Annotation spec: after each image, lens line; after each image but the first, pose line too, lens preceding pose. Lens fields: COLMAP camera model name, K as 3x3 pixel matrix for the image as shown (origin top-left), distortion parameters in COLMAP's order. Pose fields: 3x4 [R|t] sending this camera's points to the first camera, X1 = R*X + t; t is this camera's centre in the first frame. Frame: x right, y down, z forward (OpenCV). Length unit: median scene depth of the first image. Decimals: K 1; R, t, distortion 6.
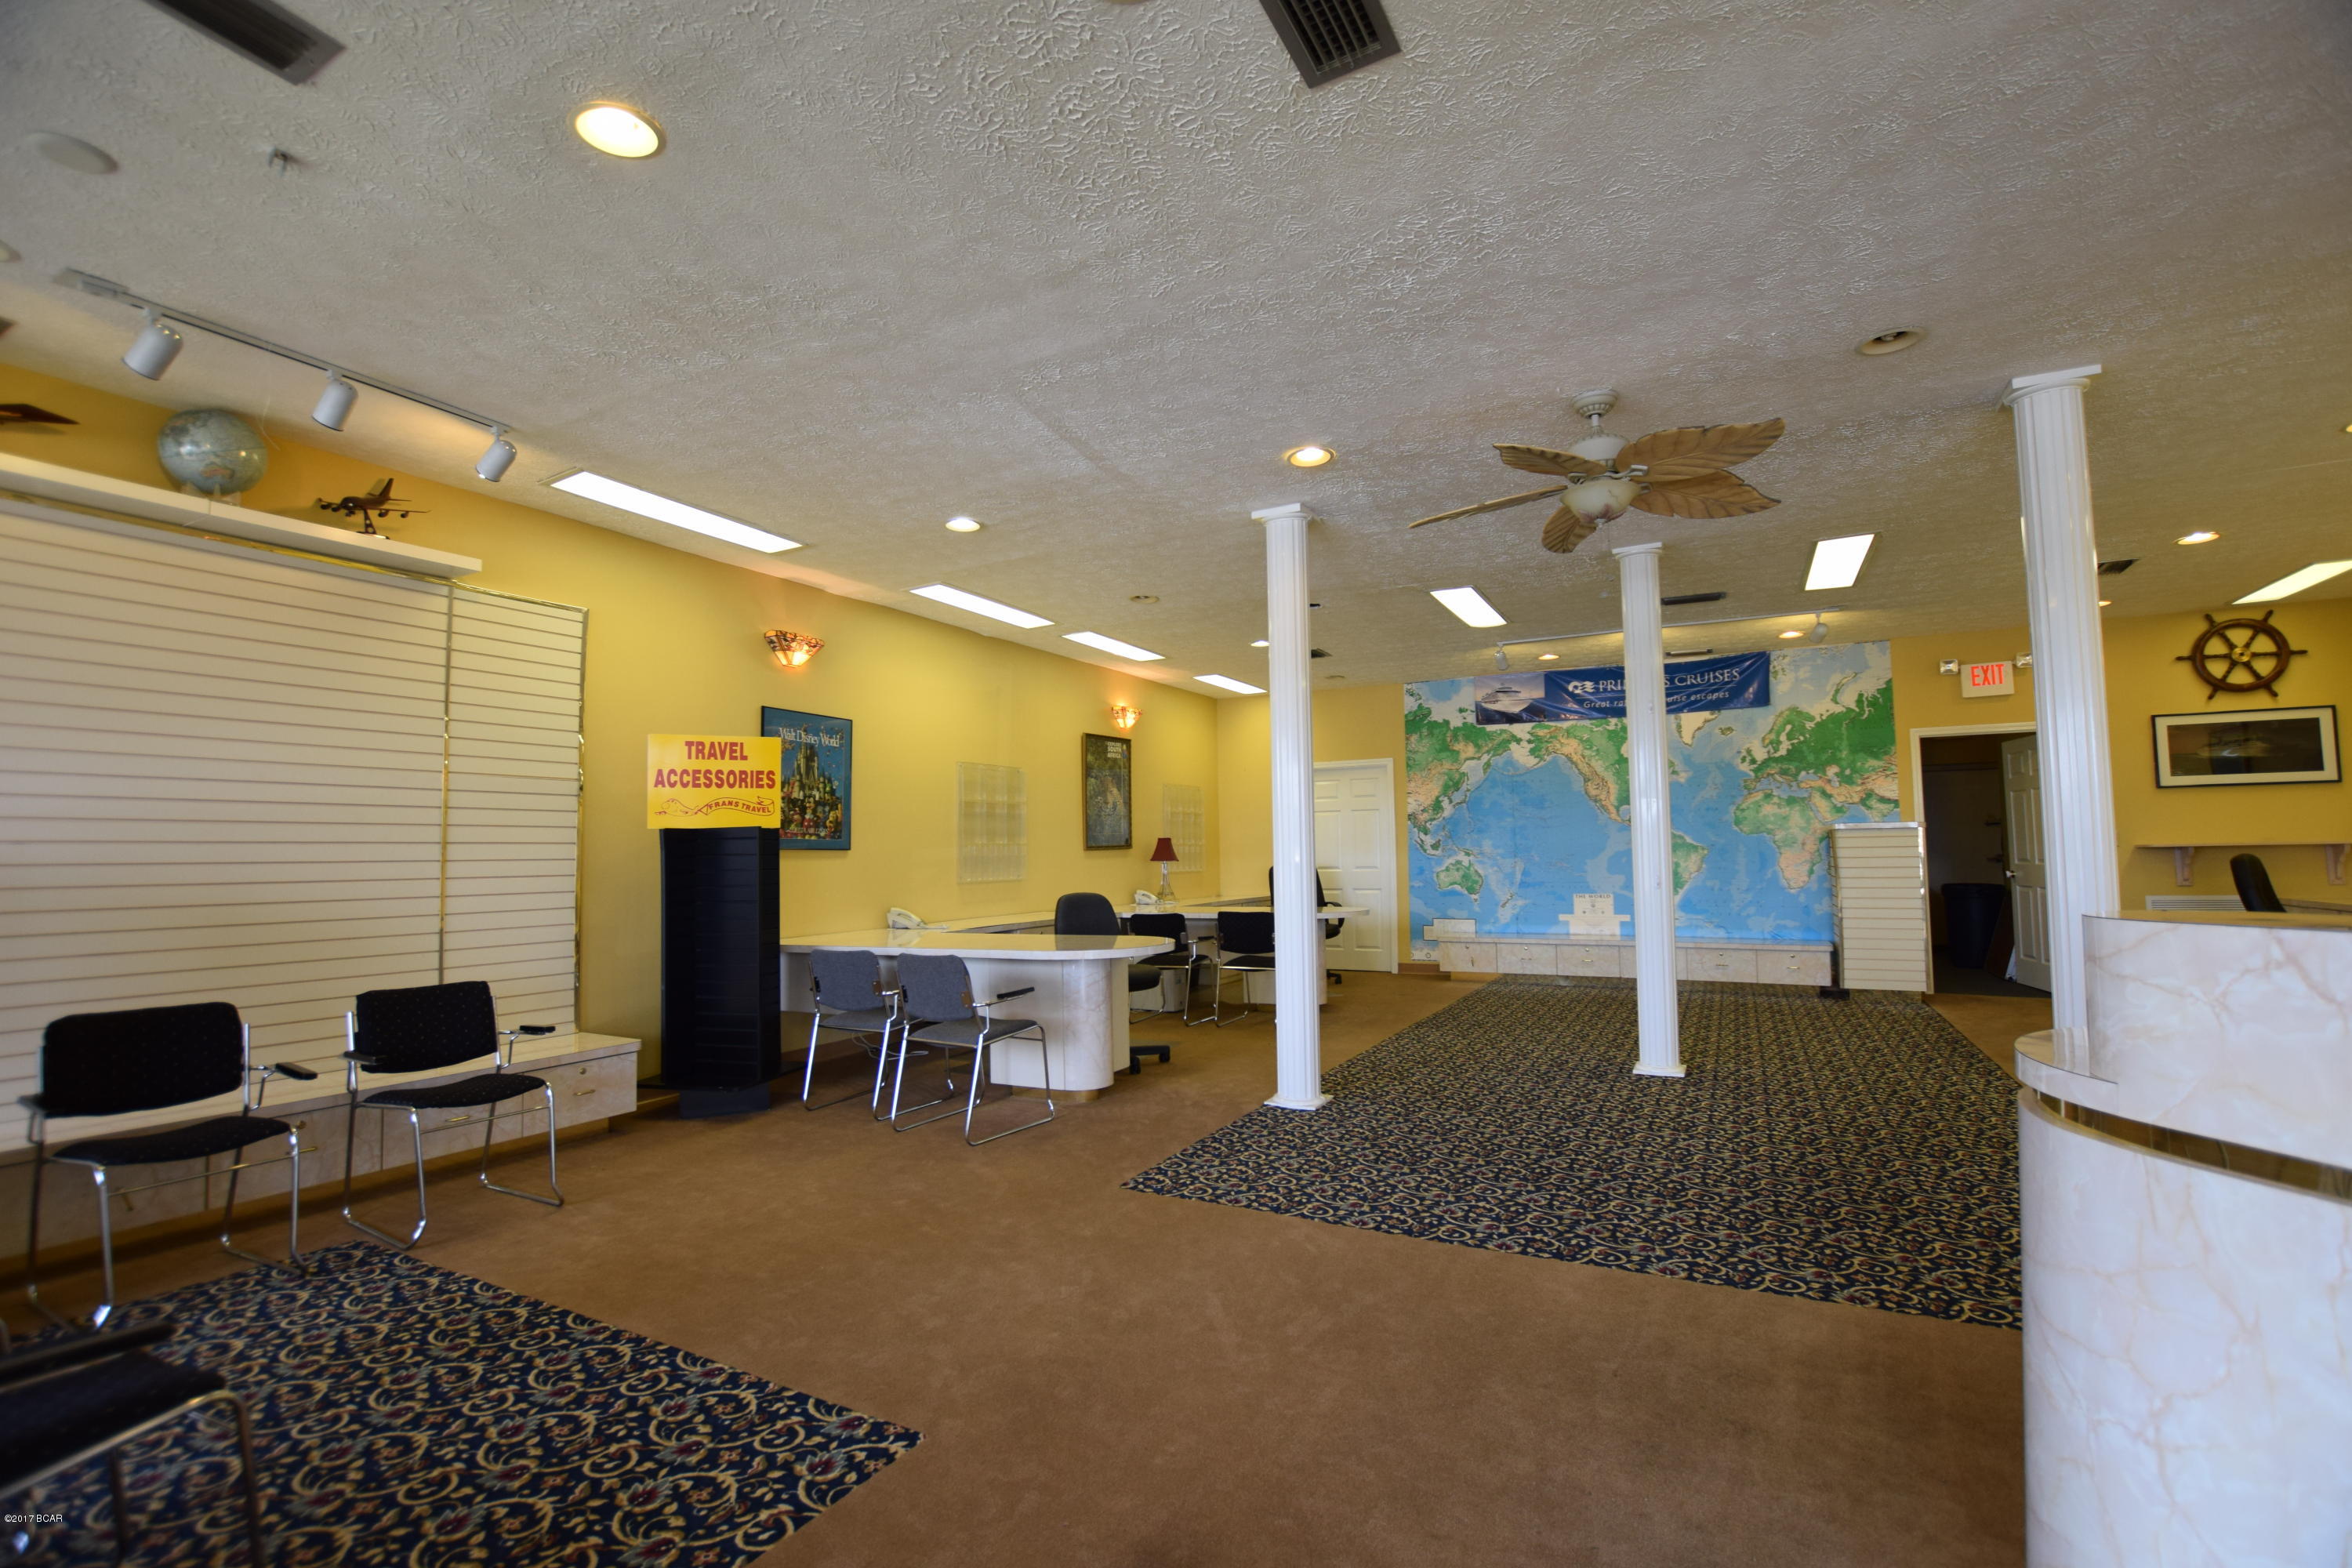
lens RADIAL K [[1034.8, 0, 1183.2], [0, 1034.8, 787.4], [0, 0, 1]] dist [-0.033281, 0.004670]
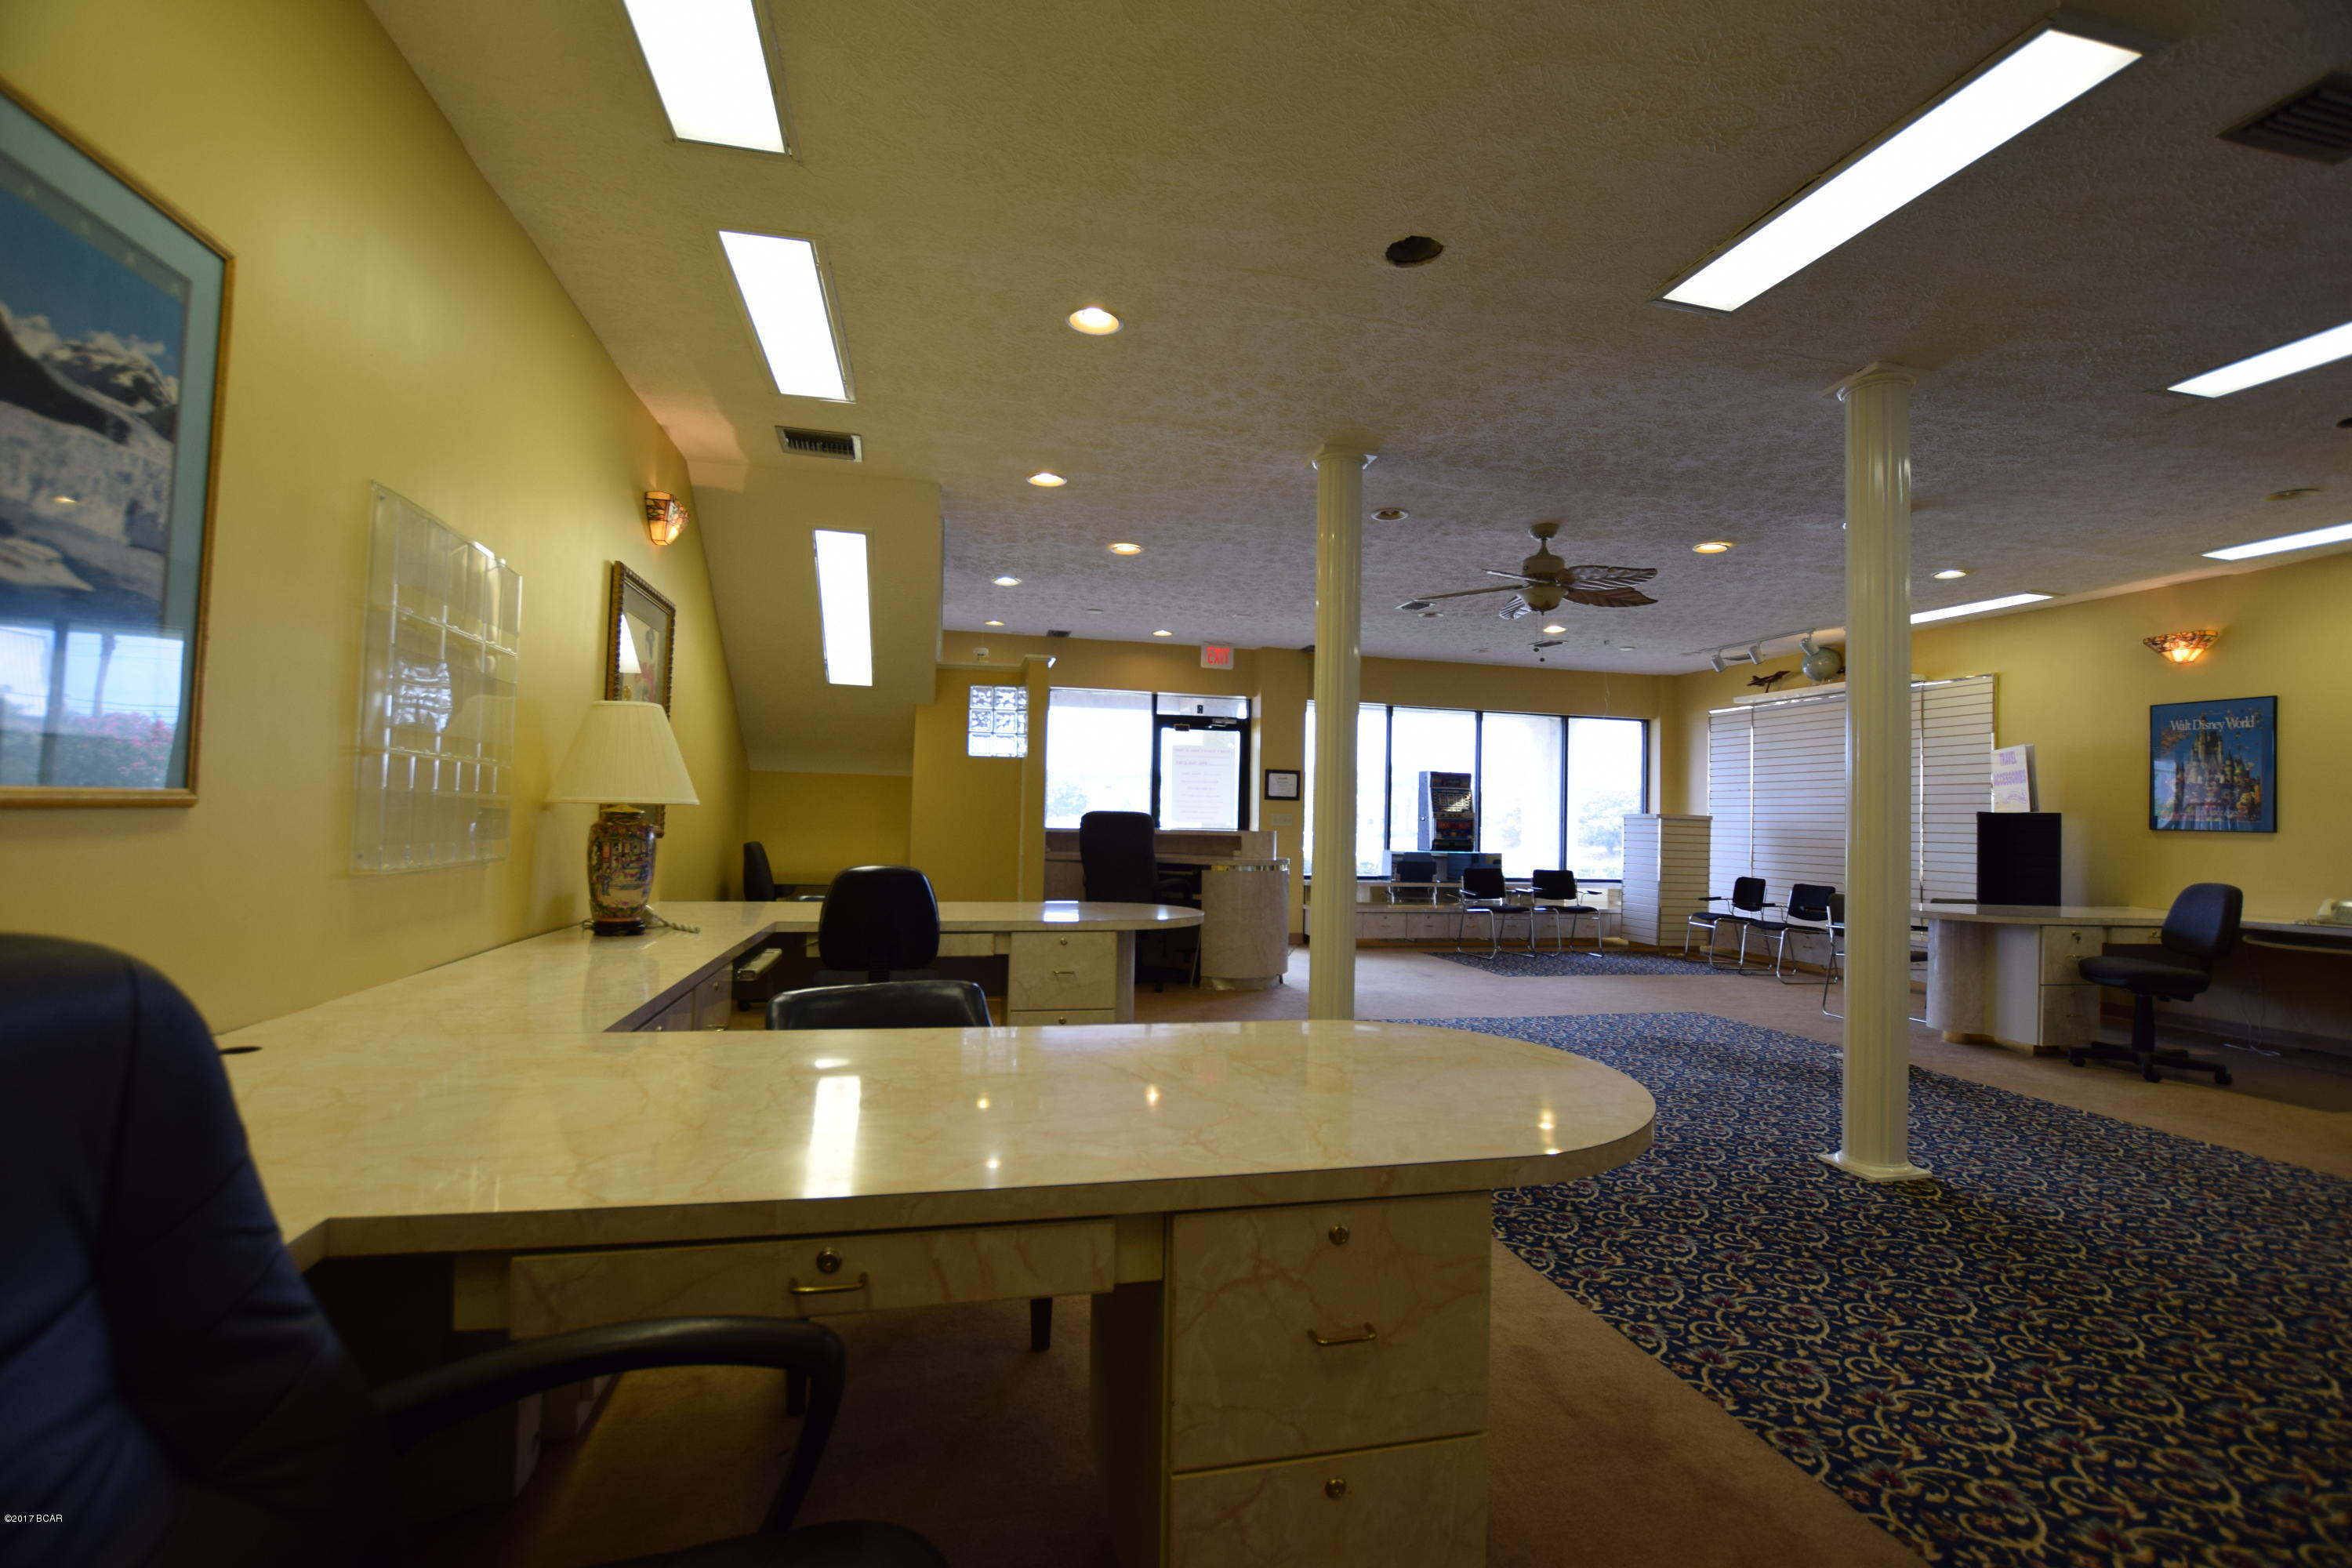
lens RADIAL K [[1034.8, 0, 1186.6], [0, 1034.8, 790.0], [0, 0, 1]] dist [-0.033281, 0.004670]
pose [[-0.744954, -0.020127, -0.666812, 1.062973], [0.031090, 0.997411, -0.064839, 0.050914], [0.666391, -0.069033, -0.742400, 1.029065]]
